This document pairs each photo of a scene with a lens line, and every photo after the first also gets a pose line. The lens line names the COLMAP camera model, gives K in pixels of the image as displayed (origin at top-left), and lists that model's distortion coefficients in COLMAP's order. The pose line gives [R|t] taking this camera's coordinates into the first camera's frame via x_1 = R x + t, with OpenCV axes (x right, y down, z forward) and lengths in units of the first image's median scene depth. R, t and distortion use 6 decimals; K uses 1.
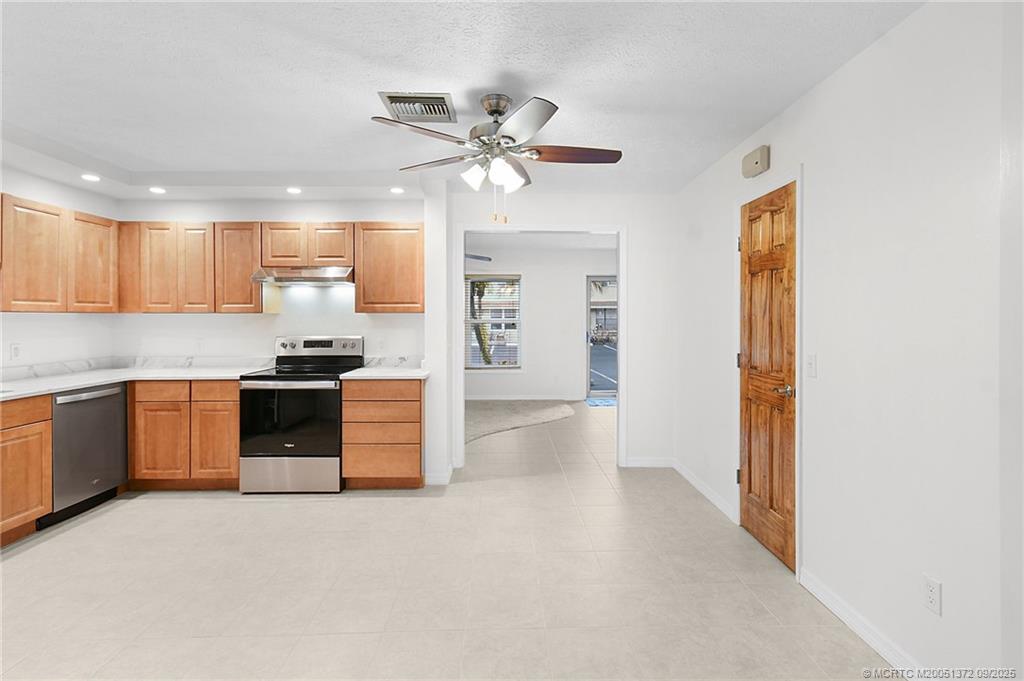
lens RADIAL K [[482.7, 0, 515.4], [0, 482.7, 324.4], [0, 0, 1]] dist [0.000720, -0.000684]
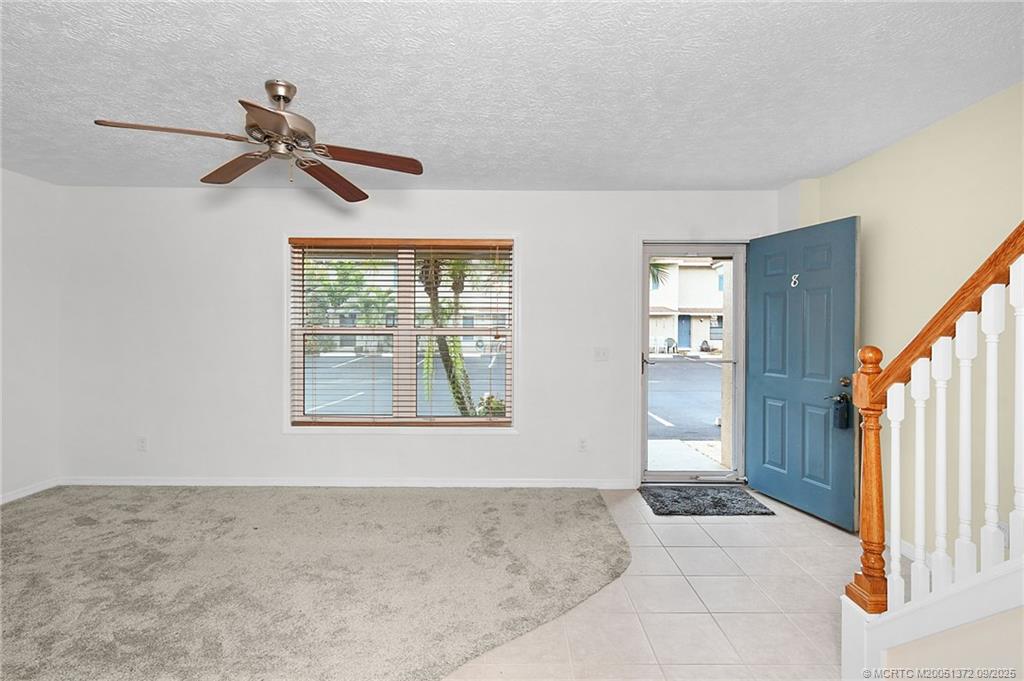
lens RADIAL K [[482.7, 0, 515.4], [0, 482.7, 324.4], [0, 0, 1]] dist [0.000720, -0.000684]
pose [[0.999884, 0.005599, -0.014173, 0.048722], [-0.005804, 0.999879, -0.014458, -0.014143], [0.014090, 0.014539, 0.999795, 1.092006]]
